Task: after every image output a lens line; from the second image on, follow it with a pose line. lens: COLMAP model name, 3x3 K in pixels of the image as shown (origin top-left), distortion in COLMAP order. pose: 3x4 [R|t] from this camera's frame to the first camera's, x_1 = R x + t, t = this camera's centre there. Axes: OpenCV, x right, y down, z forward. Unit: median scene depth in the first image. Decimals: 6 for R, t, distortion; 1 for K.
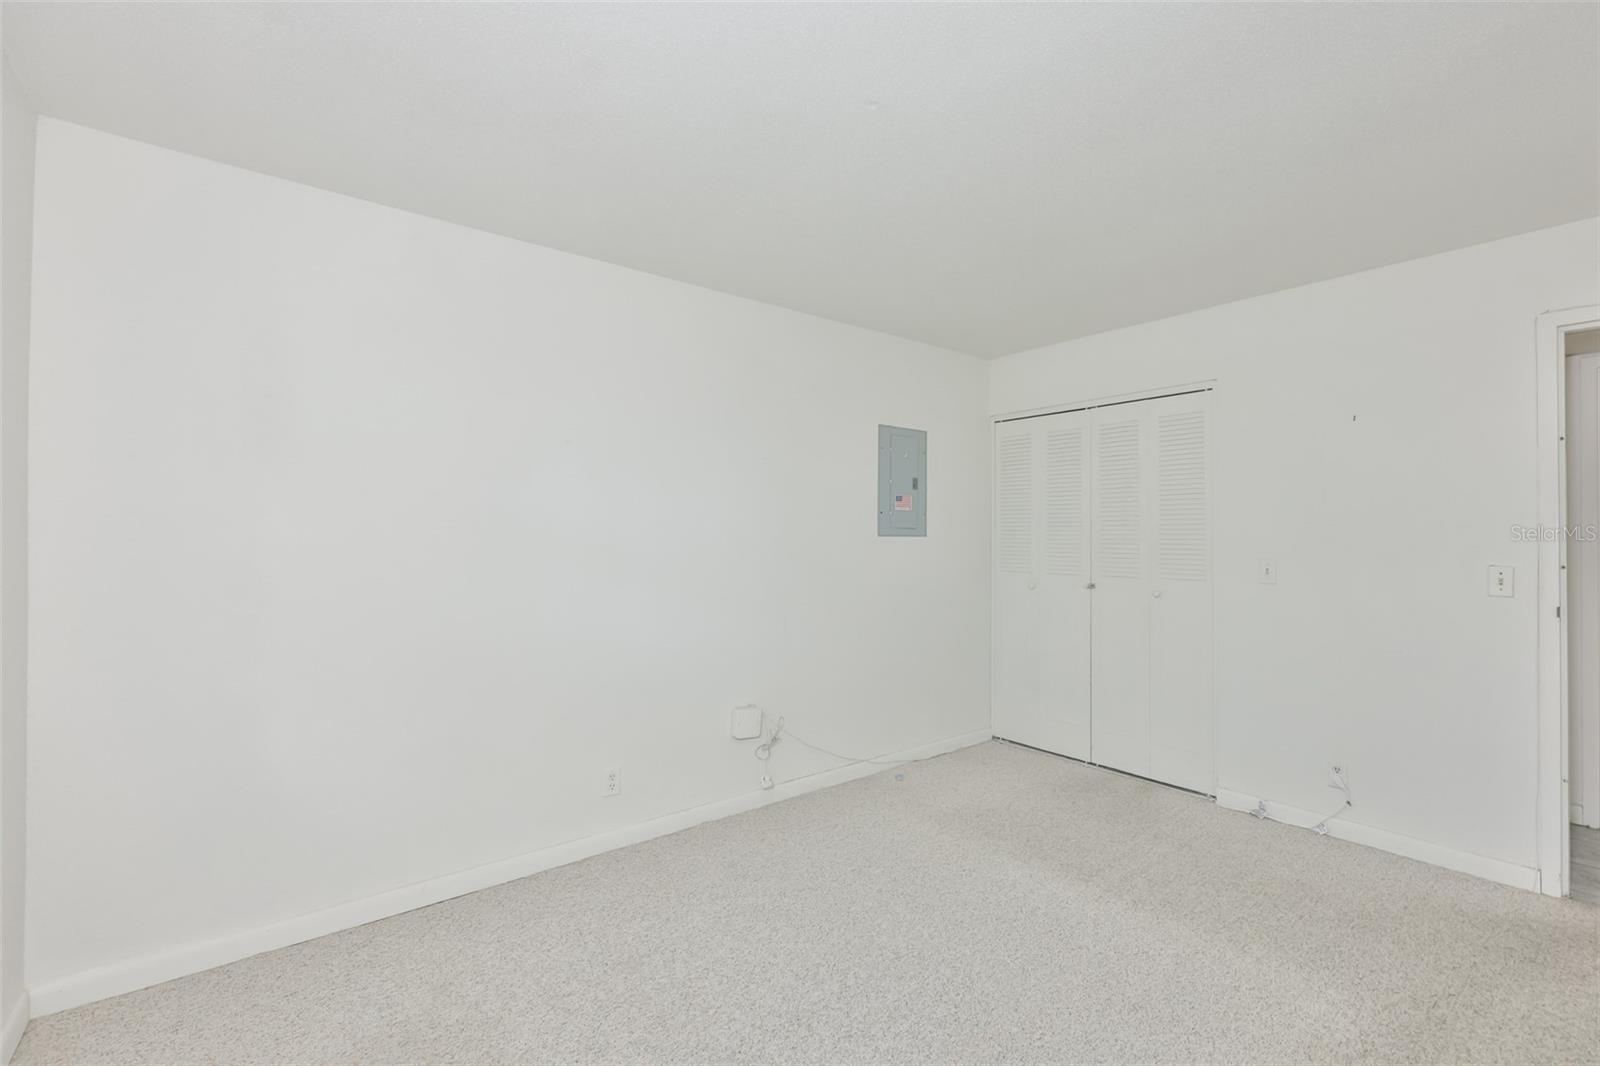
lens RADIAL K [[687.2, 0, 800.0], [0, 687.2, 533.0], [0, 0, 1]] dist [-0.001118, -0.000139]
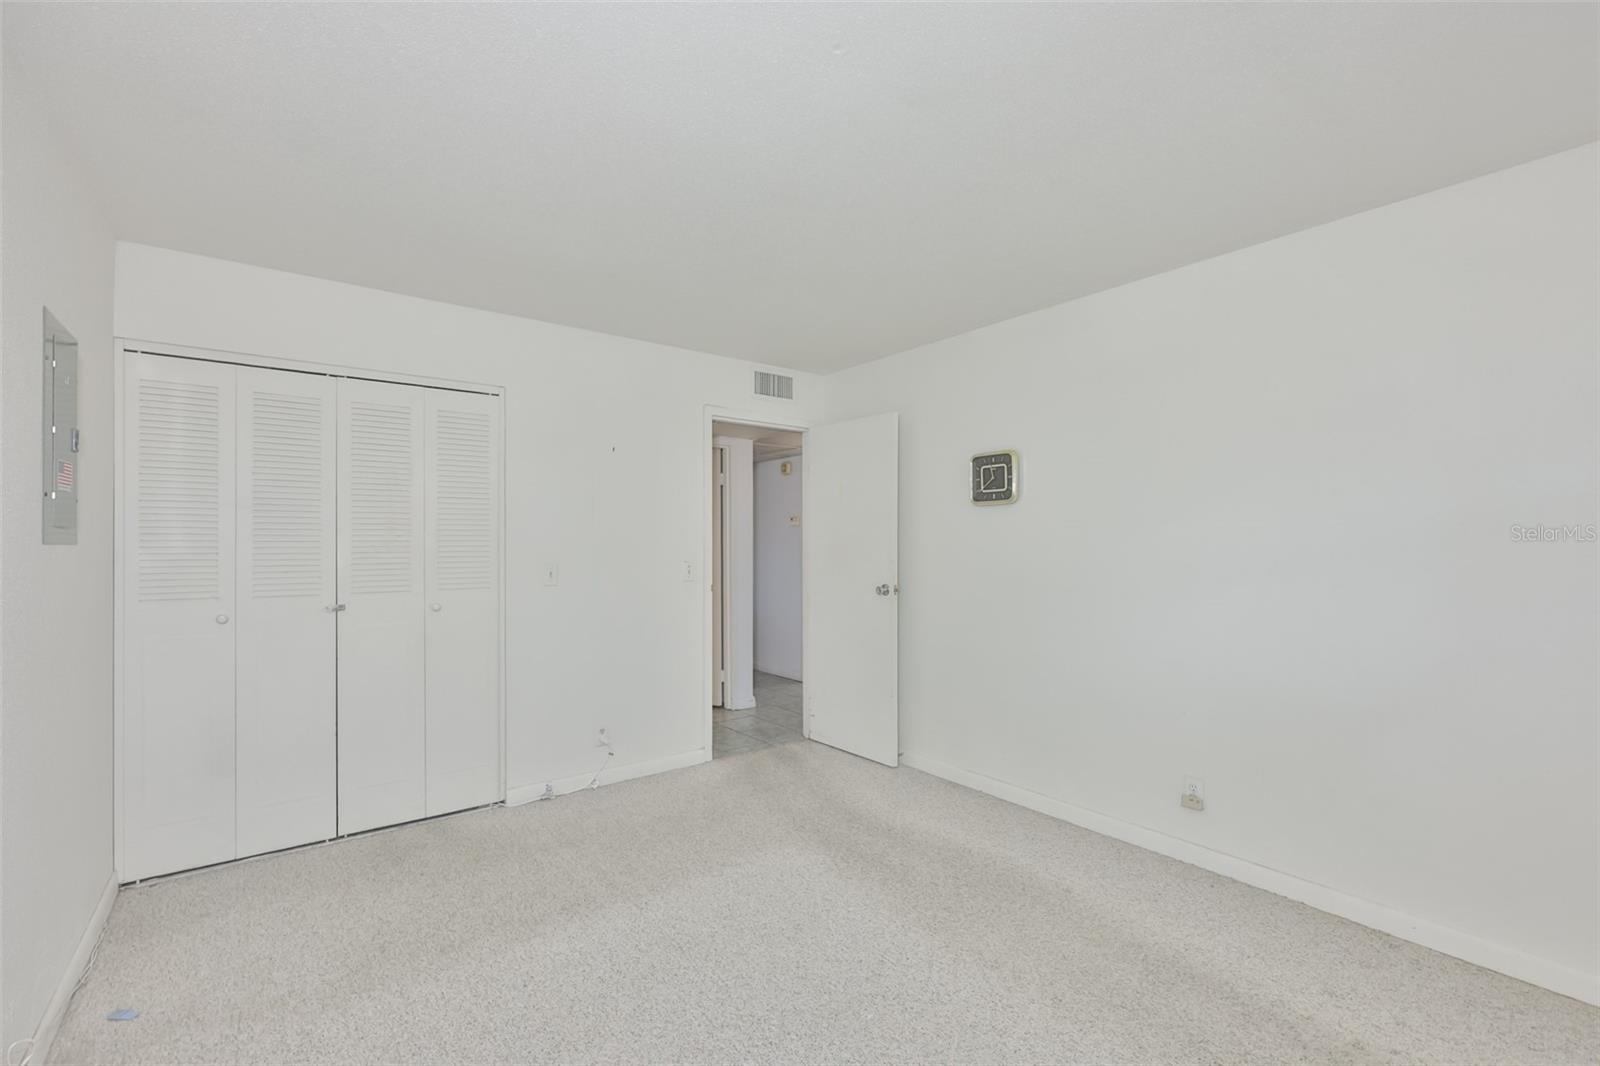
lens RADIAL K [[688.2, 0, 815.7], [0, 688.2, 552.1], [0, 0, 1]] dist [-0.001775, 0.000036]
pose [[0.003486, -0.013837, 0.999898, -0.380300], [-0.000977, 0.999904, 0.013840, 0.003564], [-0.999993, -0.001025, 0.003472, 0.512011]]
